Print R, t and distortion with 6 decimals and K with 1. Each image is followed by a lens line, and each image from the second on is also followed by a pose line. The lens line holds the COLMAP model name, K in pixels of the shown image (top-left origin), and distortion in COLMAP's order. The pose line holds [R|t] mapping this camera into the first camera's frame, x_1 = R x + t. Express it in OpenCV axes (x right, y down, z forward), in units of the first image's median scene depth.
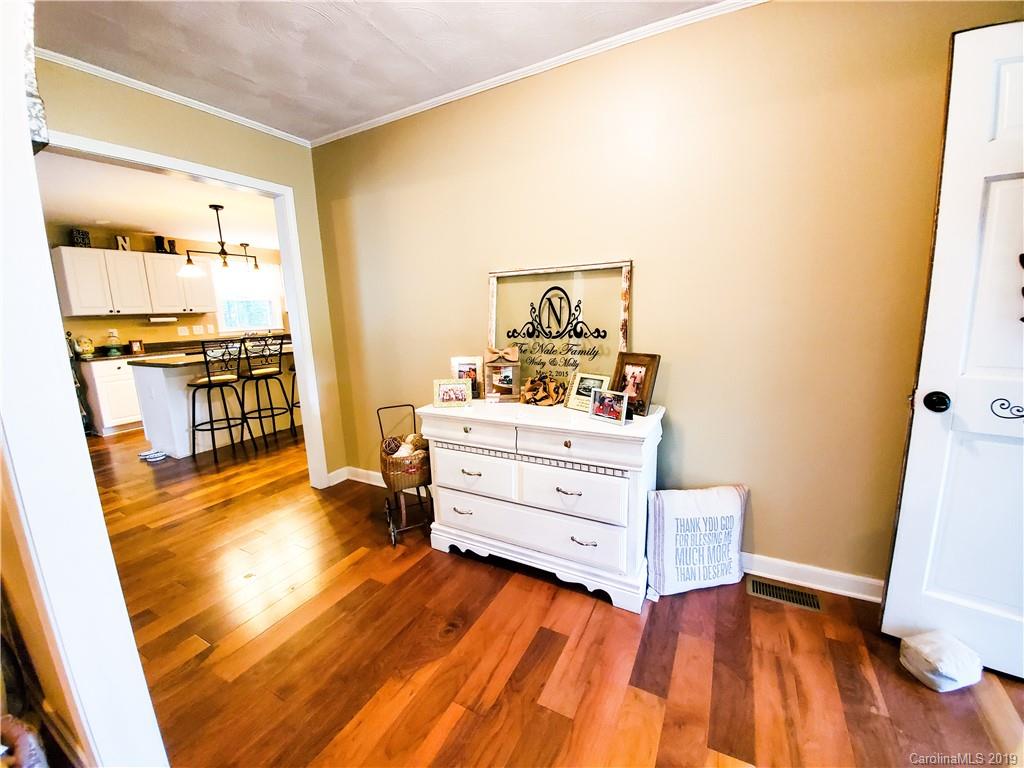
lens RADIAL K [[405.5, 0, 518.6], [0, 405.5, 383.2], [0, 0, 1]] dist [0.007476, -0.014179]
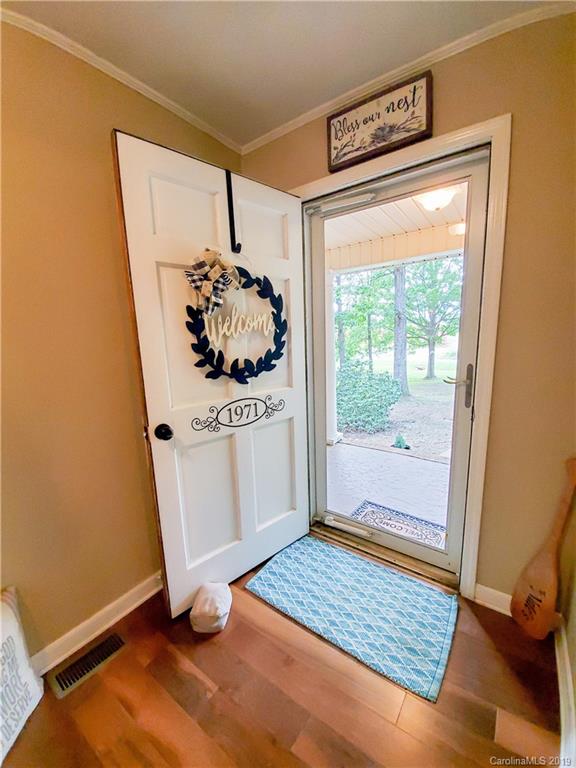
lens RADIAL K [[304.1, 0, 289.0], [0, 304.1, 388.3], [0, 0, 1]] dist [0.007476, -0.014179]
pose [[0.149252, -0.141346, 0.978645, 0.158869], [0.203800, 0.972877, 0.109431, -0.108143], [-0.967569, 0.183115, 0.174011, 0.395226]]
